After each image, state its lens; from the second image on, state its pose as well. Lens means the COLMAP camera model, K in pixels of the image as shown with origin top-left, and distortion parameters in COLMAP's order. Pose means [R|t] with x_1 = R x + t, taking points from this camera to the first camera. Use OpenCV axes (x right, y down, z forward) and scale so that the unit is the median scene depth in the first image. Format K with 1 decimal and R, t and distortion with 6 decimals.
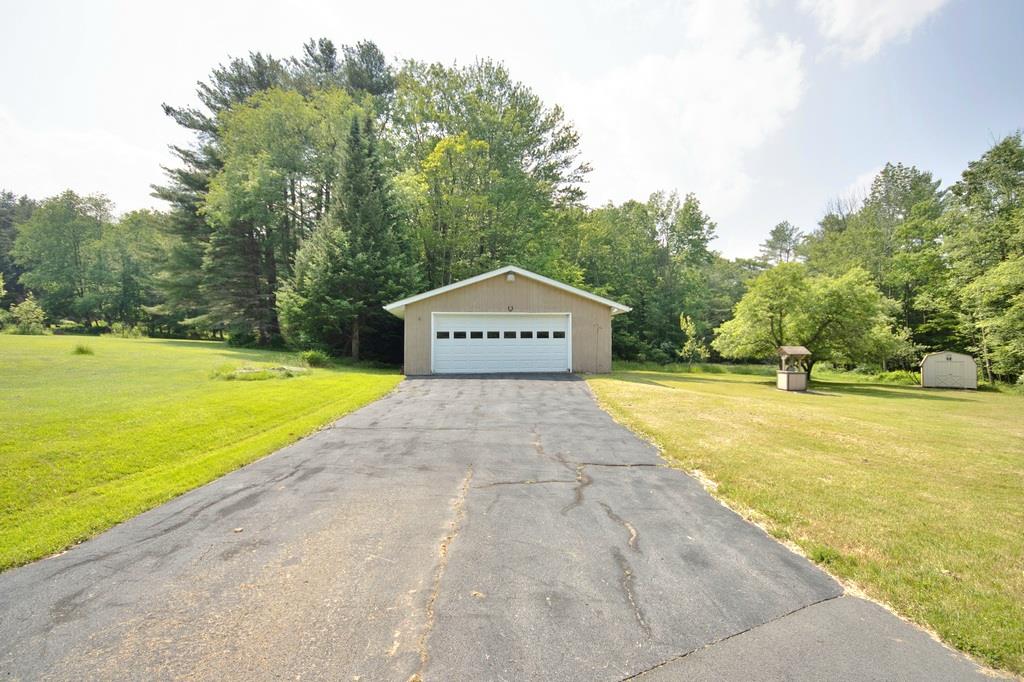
lens RADIAL K [[516.7, 0, 512.4], [0, 516.7, 339.7], [0, 0, 1]] dist [0.026286, 0.000583]
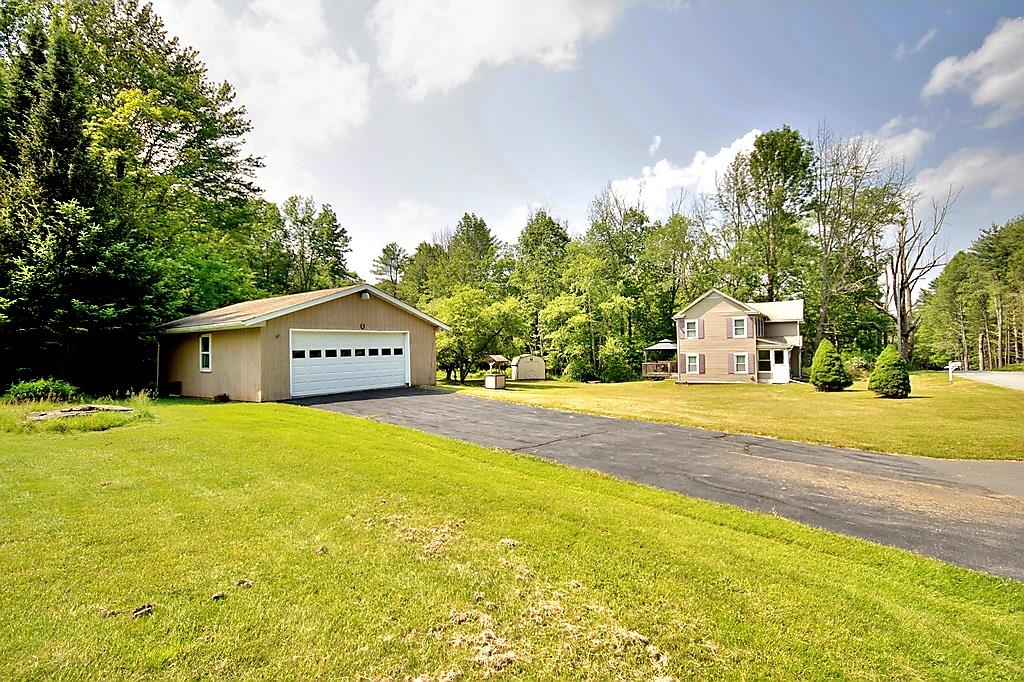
lens RADIAL K [[516.7, 0, 510.4], [0, 516.7, 348.8], [0, 0, 1]] dist [0.026286, 0.000583]
pose [[0.697452, -0.014558, 0.716484, -0.513081], [0.007158, 0.999885, 0.013348, -0.027548], [-0.716596, -0.004181, 0.697476, 0.090036]]
